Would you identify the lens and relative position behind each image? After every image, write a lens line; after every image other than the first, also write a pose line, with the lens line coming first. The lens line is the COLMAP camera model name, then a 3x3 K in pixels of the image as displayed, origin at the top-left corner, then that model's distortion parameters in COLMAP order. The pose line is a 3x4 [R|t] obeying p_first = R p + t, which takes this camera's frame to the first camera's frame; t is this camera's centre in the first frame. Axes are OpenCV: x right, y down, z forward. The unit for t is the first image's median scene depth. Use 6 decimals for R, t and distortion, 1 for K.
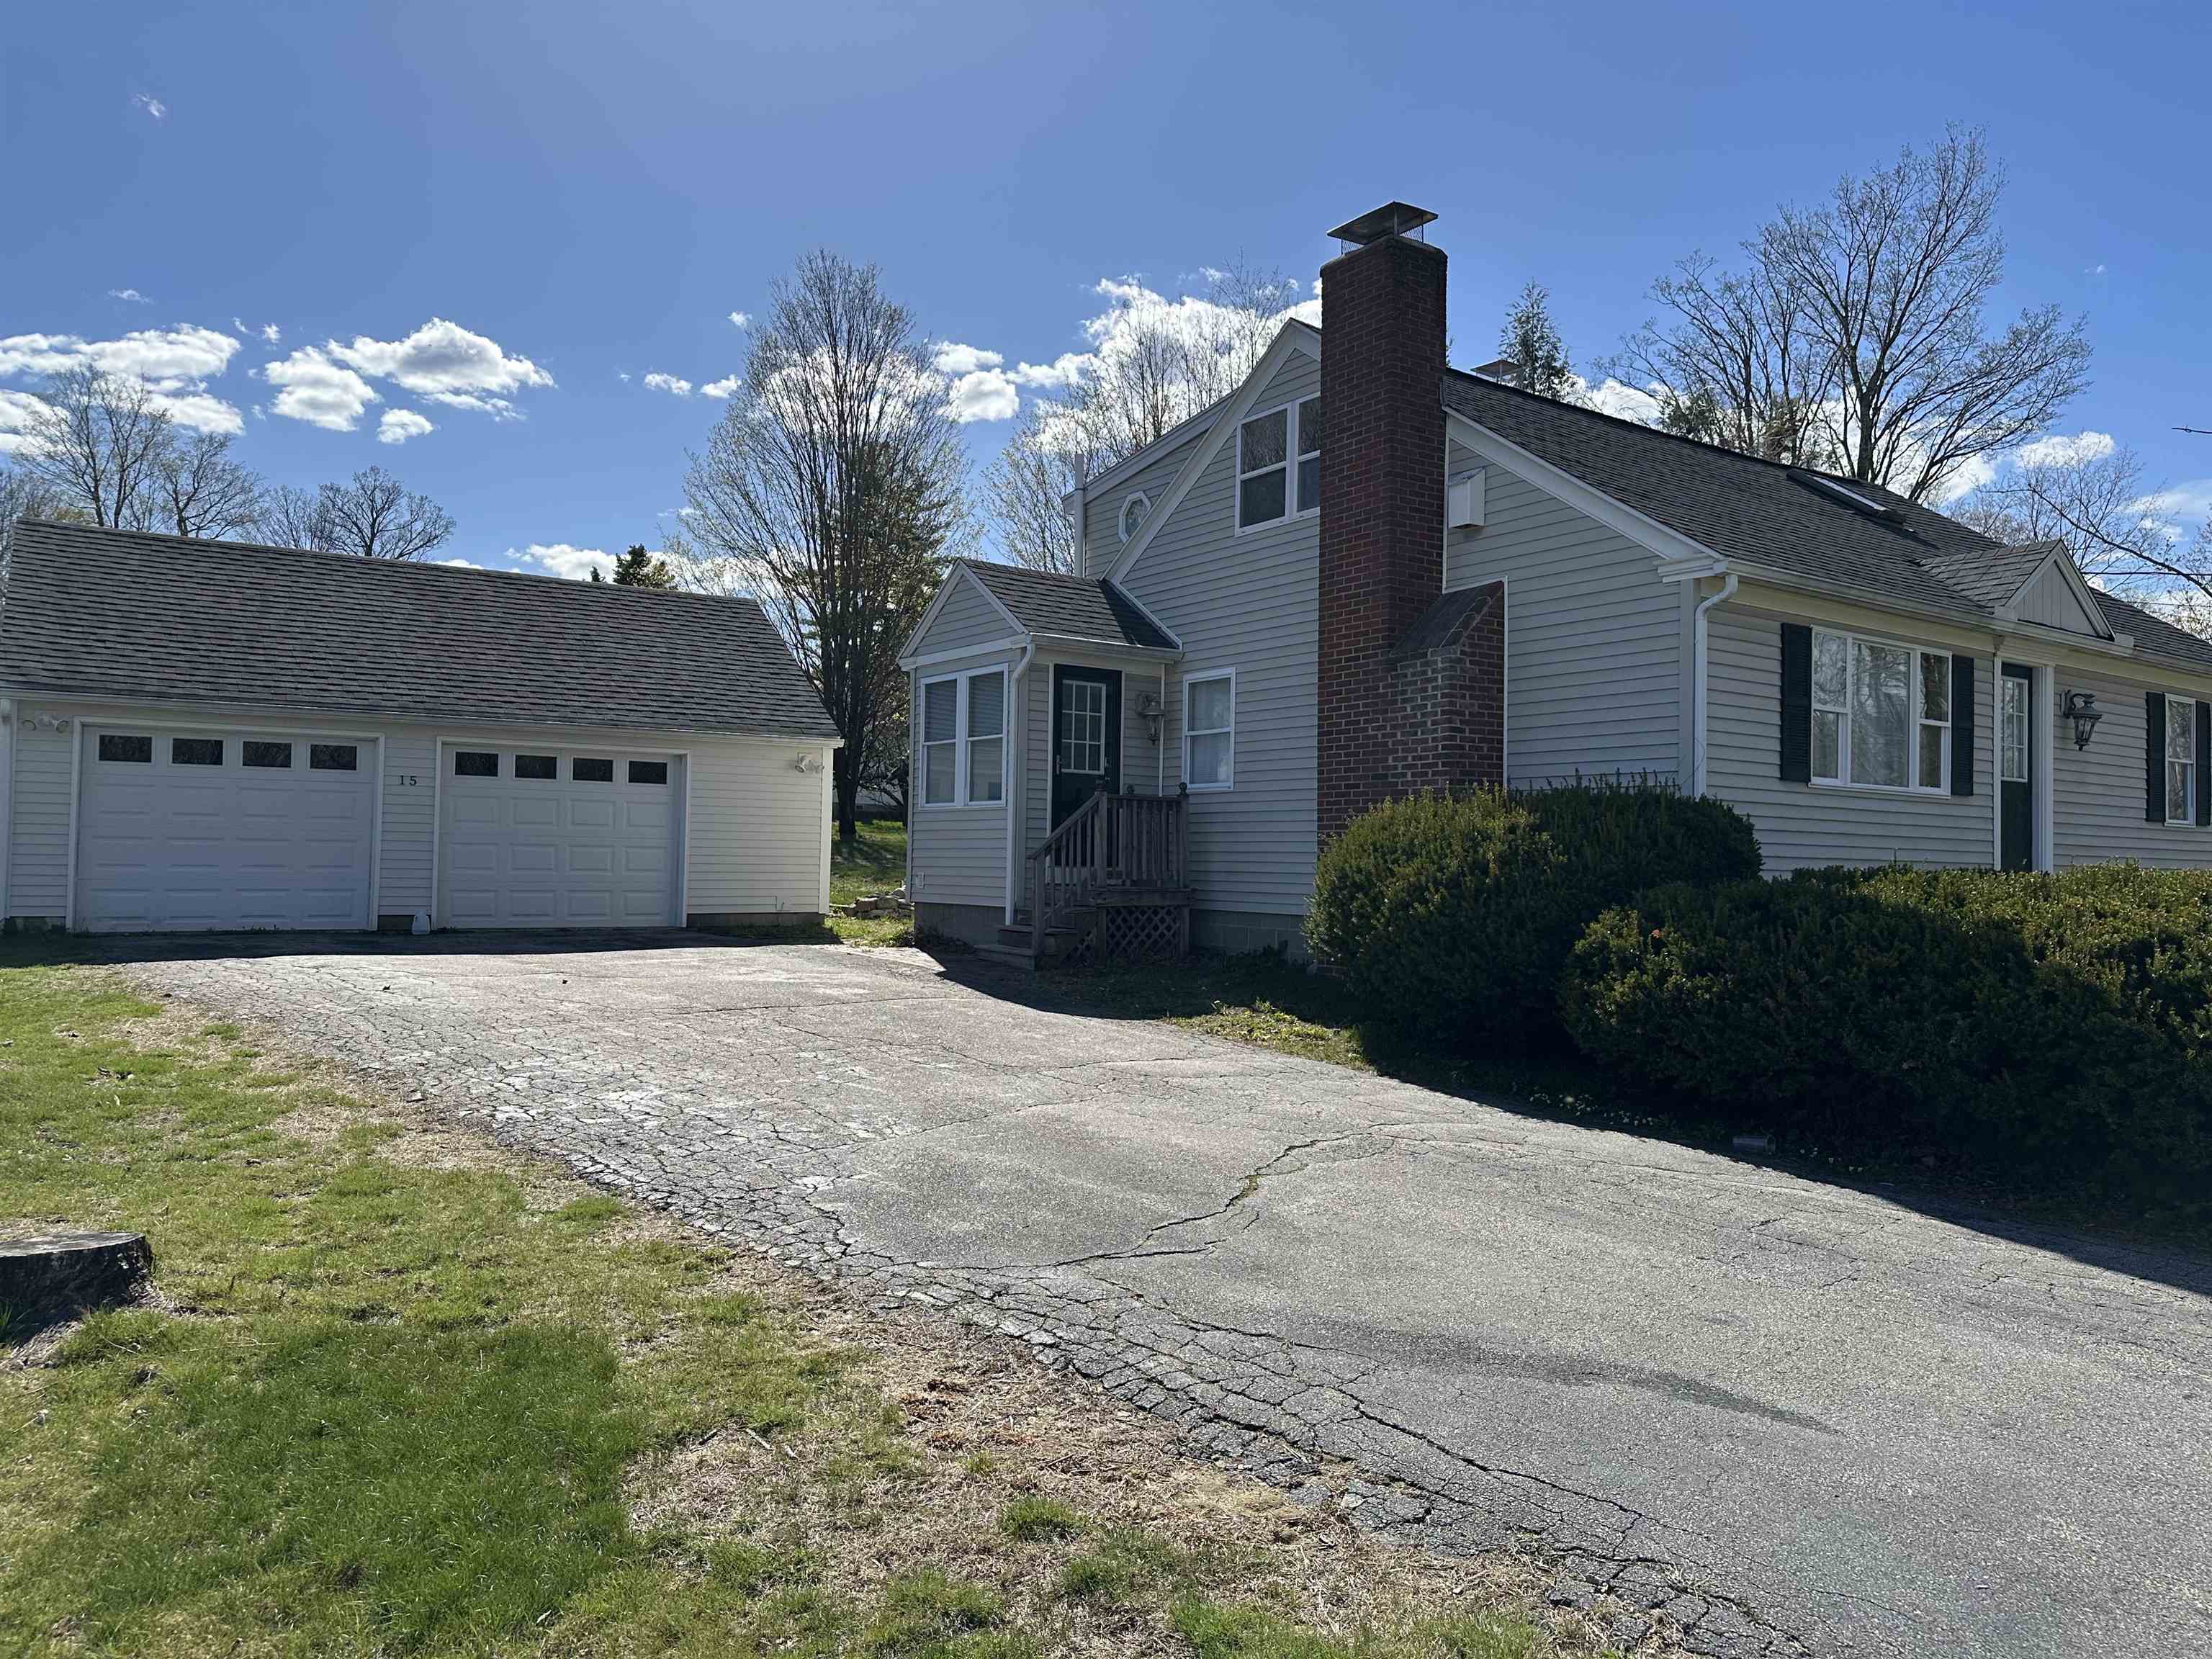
lens RADIAL K [[1528.4, 0, 1104.2], [0, 1528.4, 853.2], [0, 0, 1]] dist [0.096481, -0.114333]
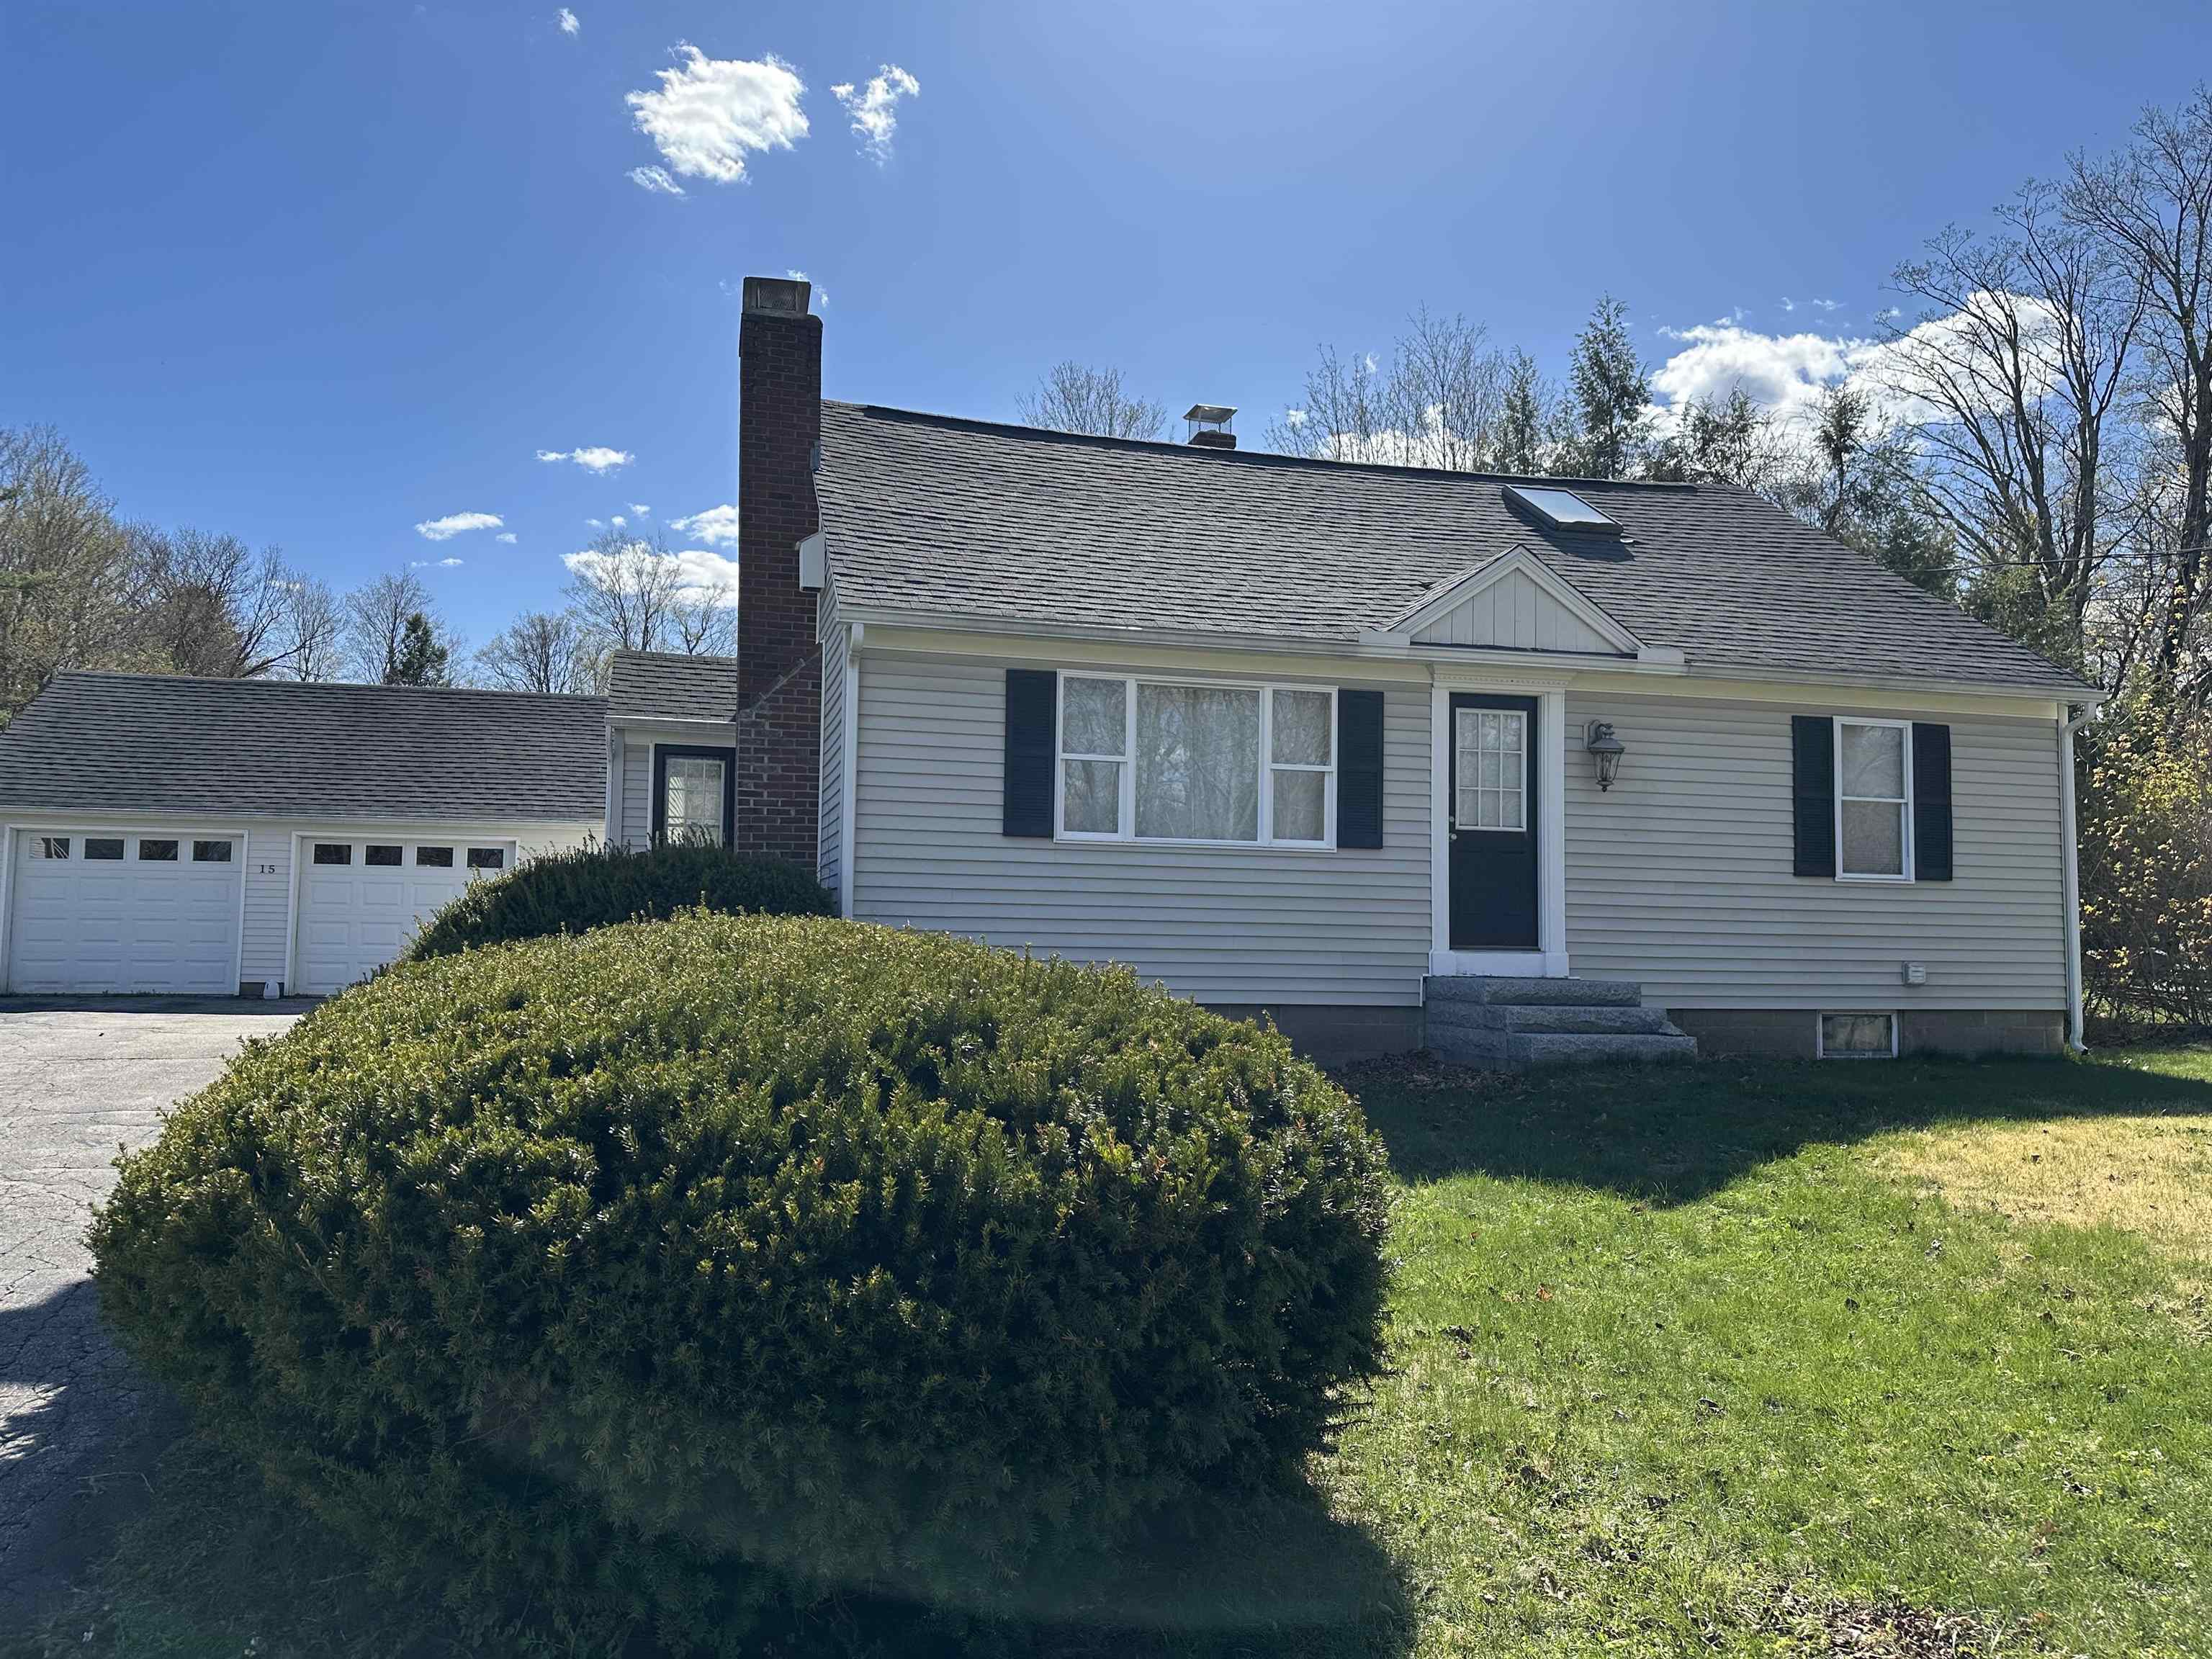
lens RADIAL K [[1528.4, 0, 1104.2], [0, 1528.4, 853.2], [0, 0, 1]] dist [0.096481, -0.114333]
pose [[0.936112, -0.024270, -0.350863, 0.612825], [0.005303, 0.998477, -0.054918, 0.010216], [0.351662, 0.049548, 0.934815, 0.124234]]
